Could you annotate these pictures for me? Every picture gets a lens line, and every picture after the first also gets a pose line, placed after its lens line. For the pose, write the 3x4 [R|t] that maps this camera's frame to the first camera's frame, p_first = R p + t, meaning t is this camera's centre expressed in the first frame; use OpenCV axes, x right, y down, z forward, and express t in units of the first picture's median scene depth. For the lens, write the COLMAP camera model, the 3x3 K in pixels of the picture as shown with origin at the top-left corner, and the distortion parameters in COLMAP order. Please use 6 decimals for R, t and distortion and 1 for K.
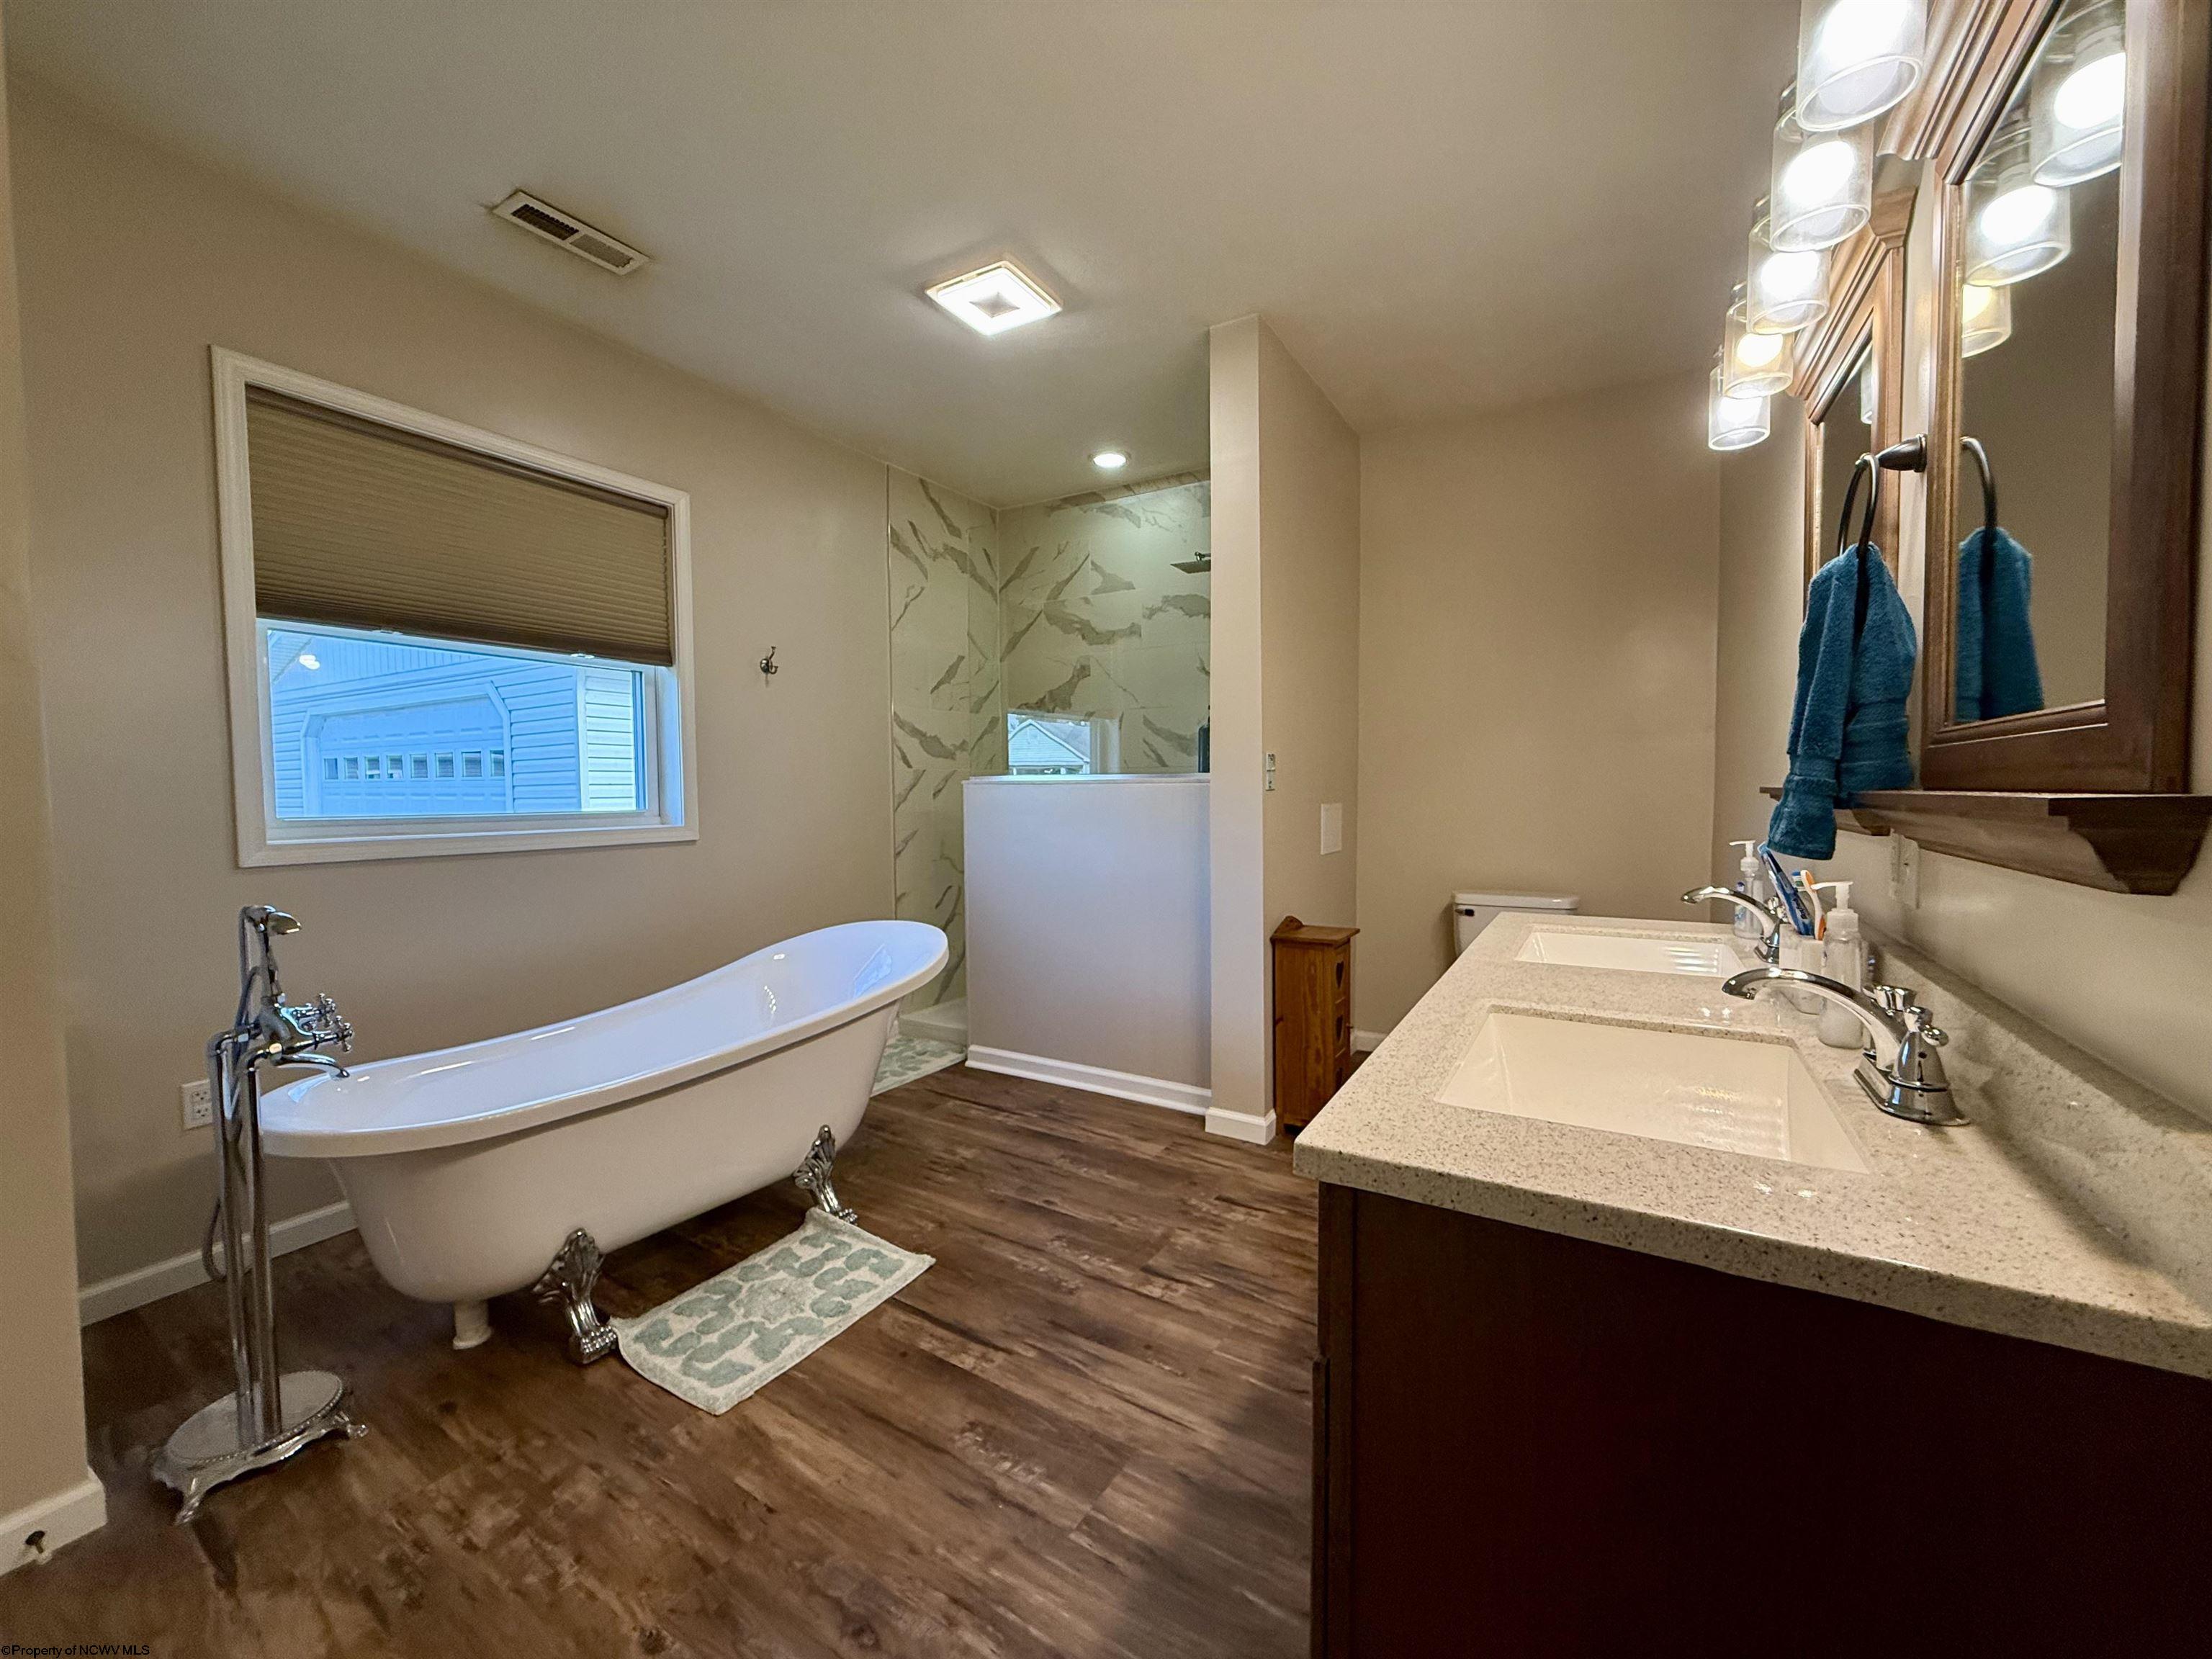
lens RADIAL K [[877.7, 0, 1096.2], [0, 877.7, 827.3], [0, 0, 1]] dist [0.002007, -0.000585]
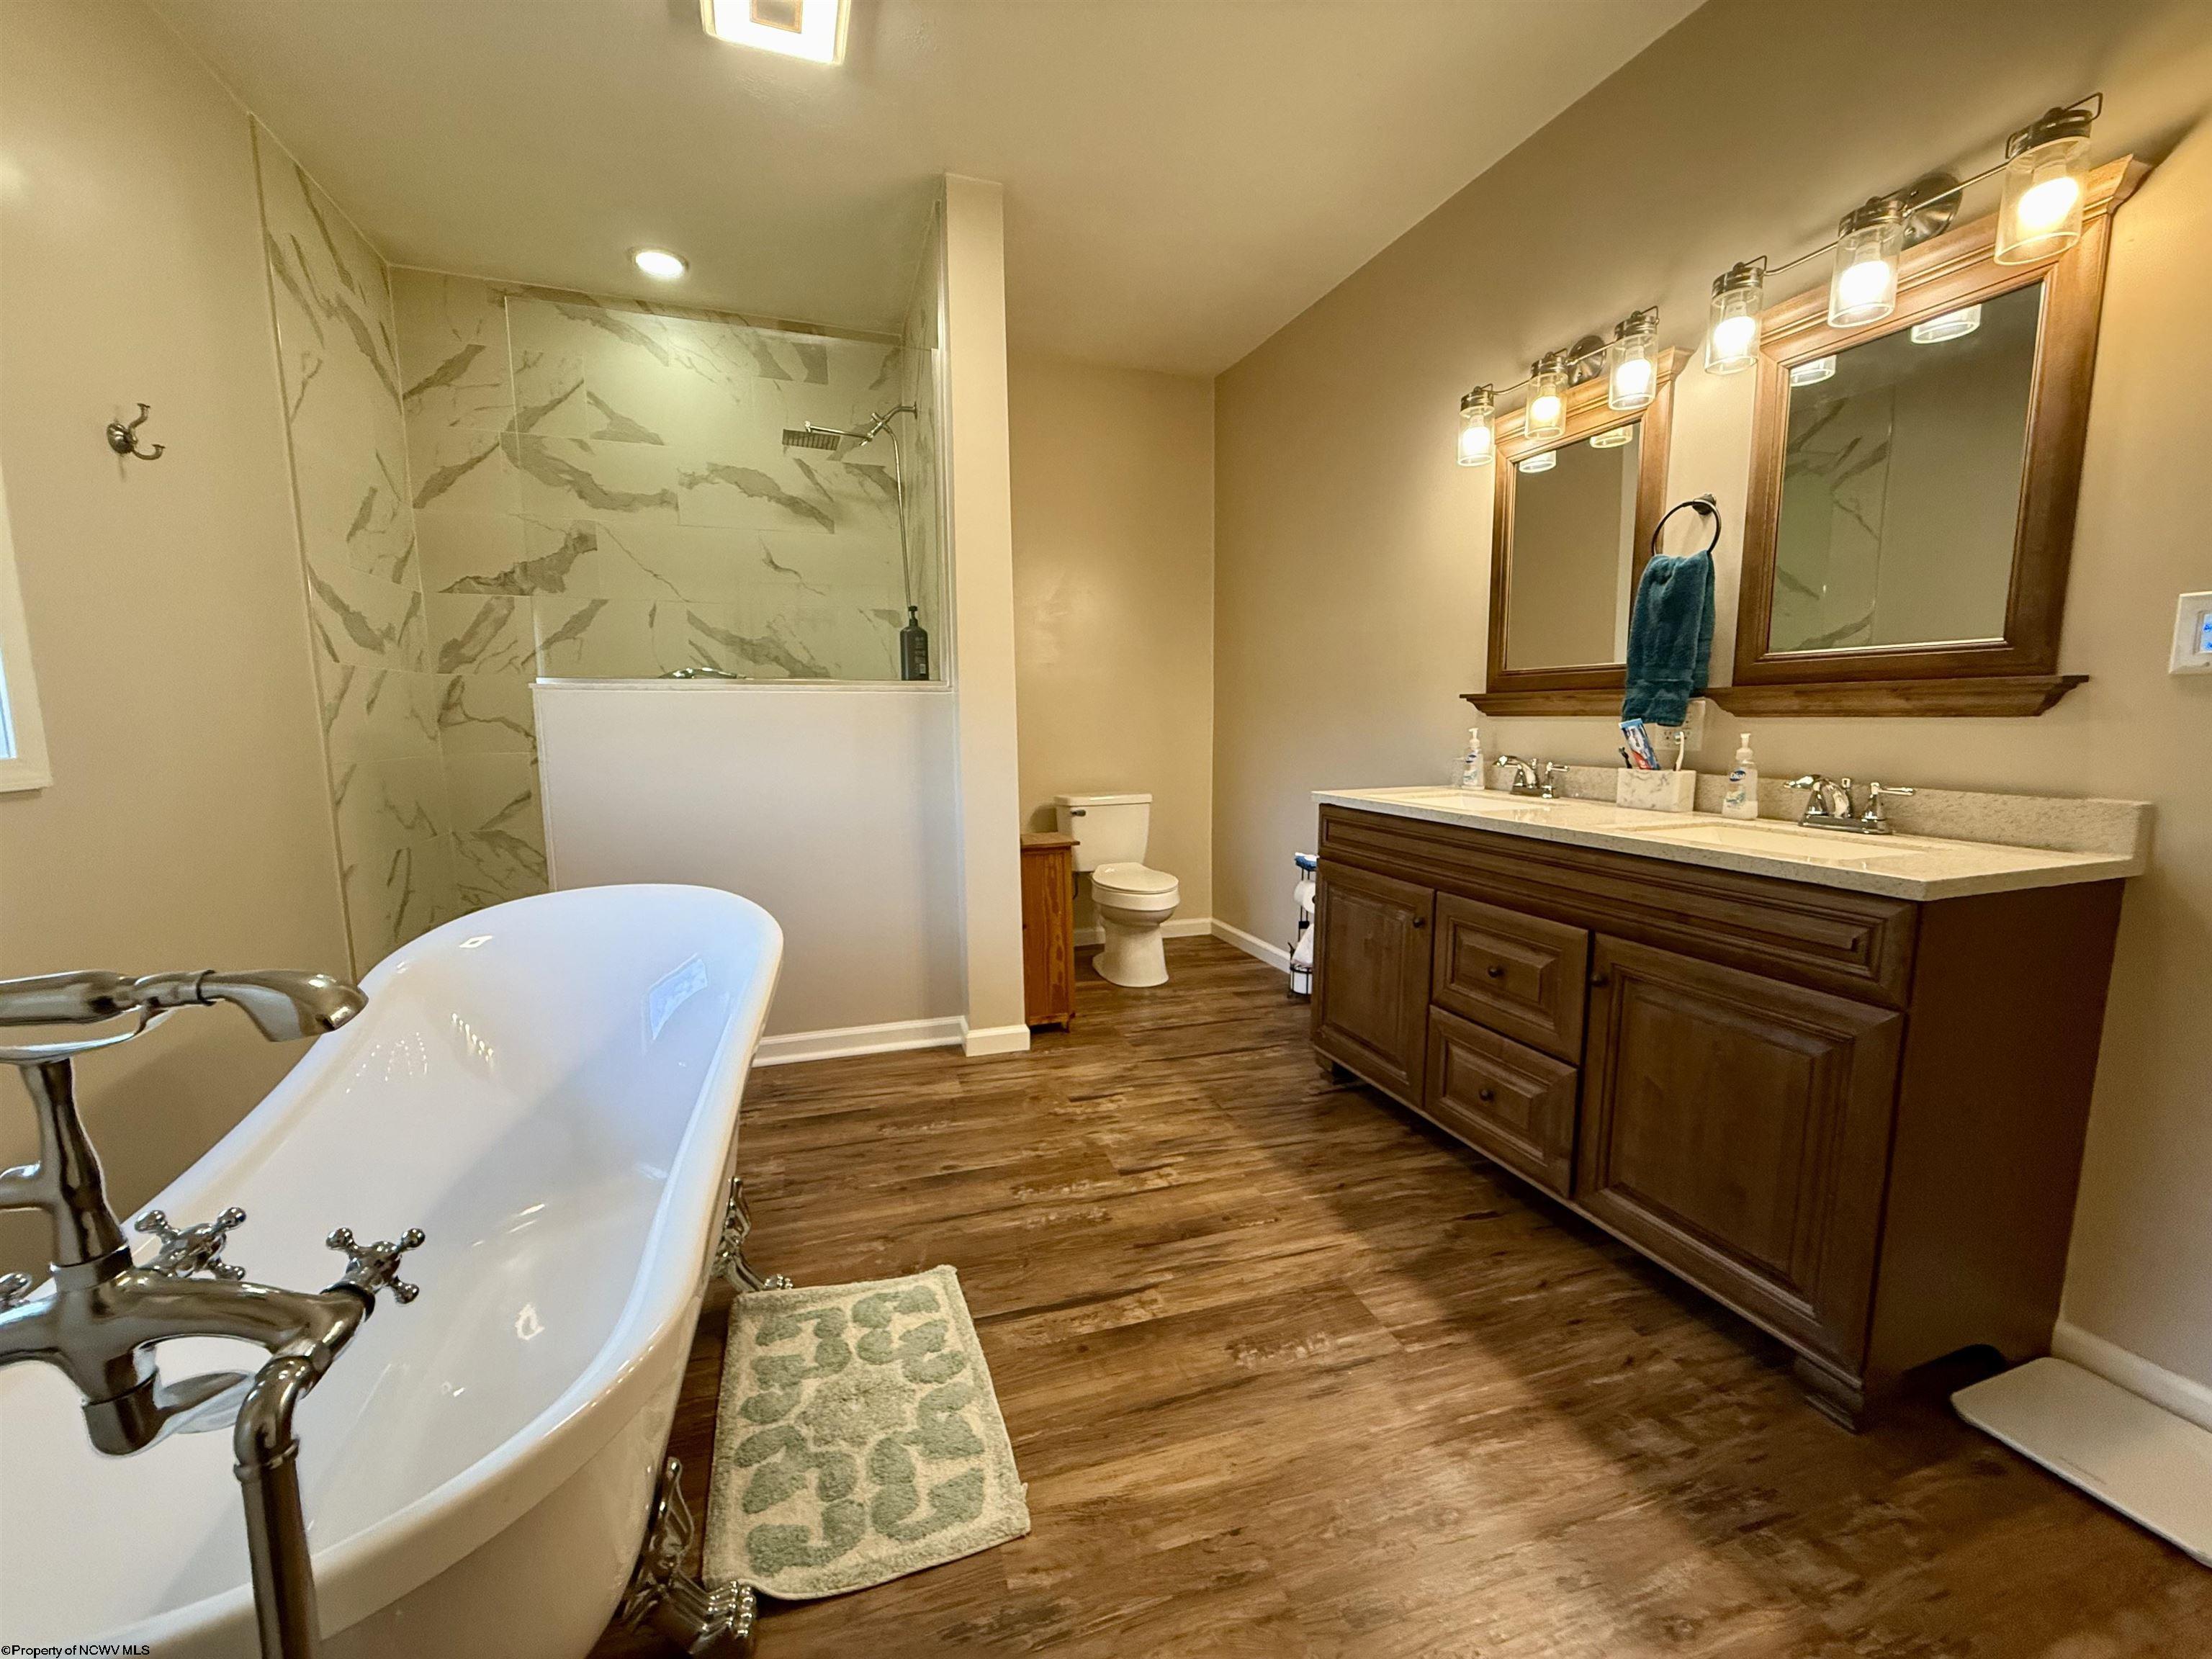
lens RADIAL K [[877.7, 0, 1109.0], [0, 877.7, 824.1], [0, 0, 1]] dist [0.002007, -0.000585]
pose [[0.640729, -0.091381, 0.762309, -0.659851], [0.035251, 0.995346, 0.089687, 0.016746], [-0.766957, -0.030593, 0.640969, 0.371019]]
